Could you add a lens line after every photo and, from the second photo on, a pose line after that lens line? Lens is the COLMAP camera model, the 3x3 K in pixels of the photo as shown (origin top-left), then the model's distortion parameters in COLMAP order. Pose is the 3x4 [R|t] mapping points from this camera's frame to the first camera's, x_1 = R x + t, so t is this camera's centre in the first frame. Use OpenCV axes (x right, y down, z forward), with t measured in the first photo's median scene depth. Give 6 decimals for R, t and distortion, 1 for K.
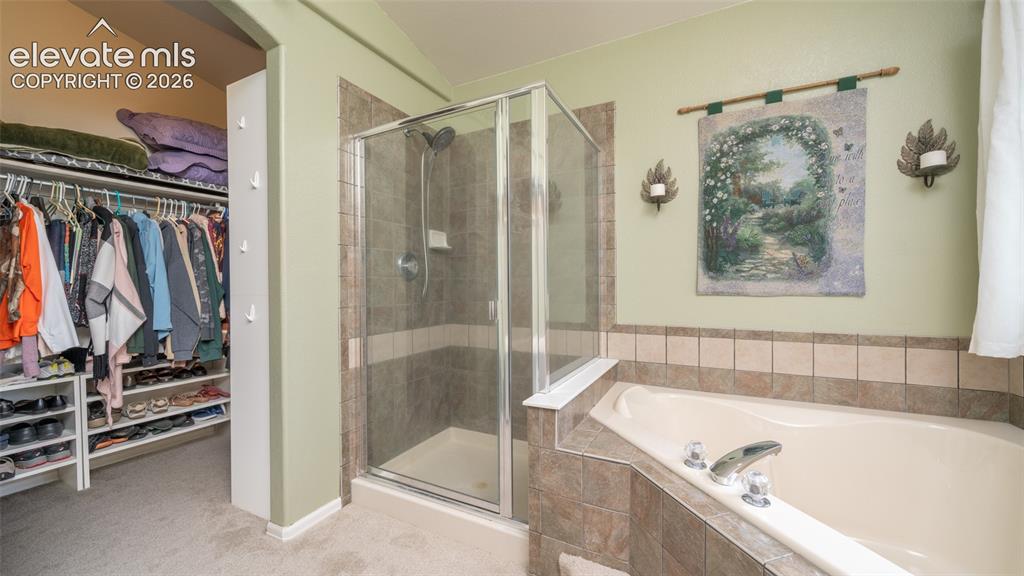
lens RADIAL K [[388.7, 0, 514.9], [0, 388.7, 287.4], [0, 0, 1]] dist [-0.009024, 0.000885]
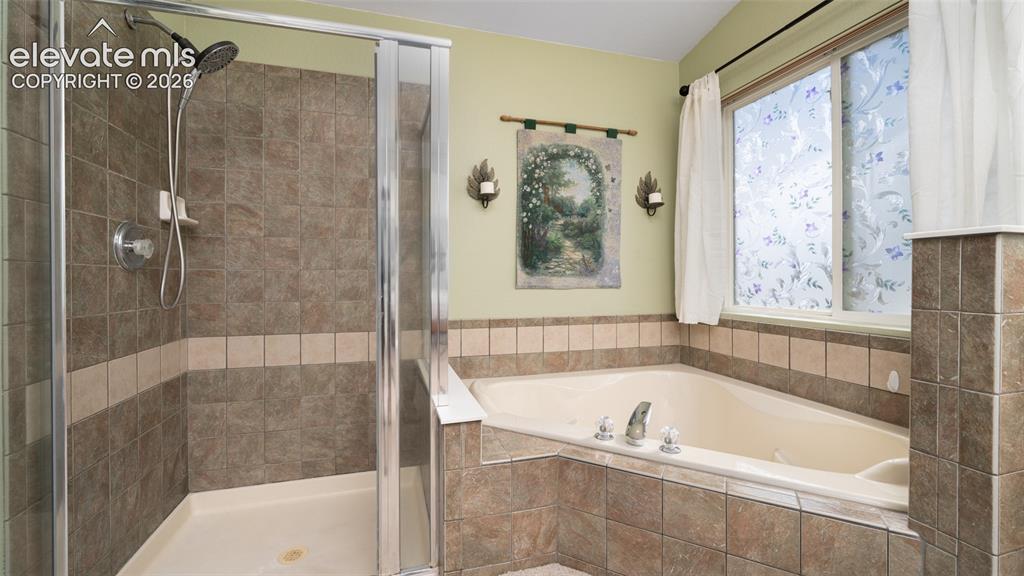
lens RADIAL K [[388.7, 0, 508.3], [0, 388.7, 282.3], [0, 0, 1]] dist [-0.009024, 0.000885]
pose [[0.731580, -0.000747, 0.681756, -0.333835], [0.002702, 0.999995, -0.001804, 0.003039], [-0.681751, 0.003162, 0.731578, 0.230422]]
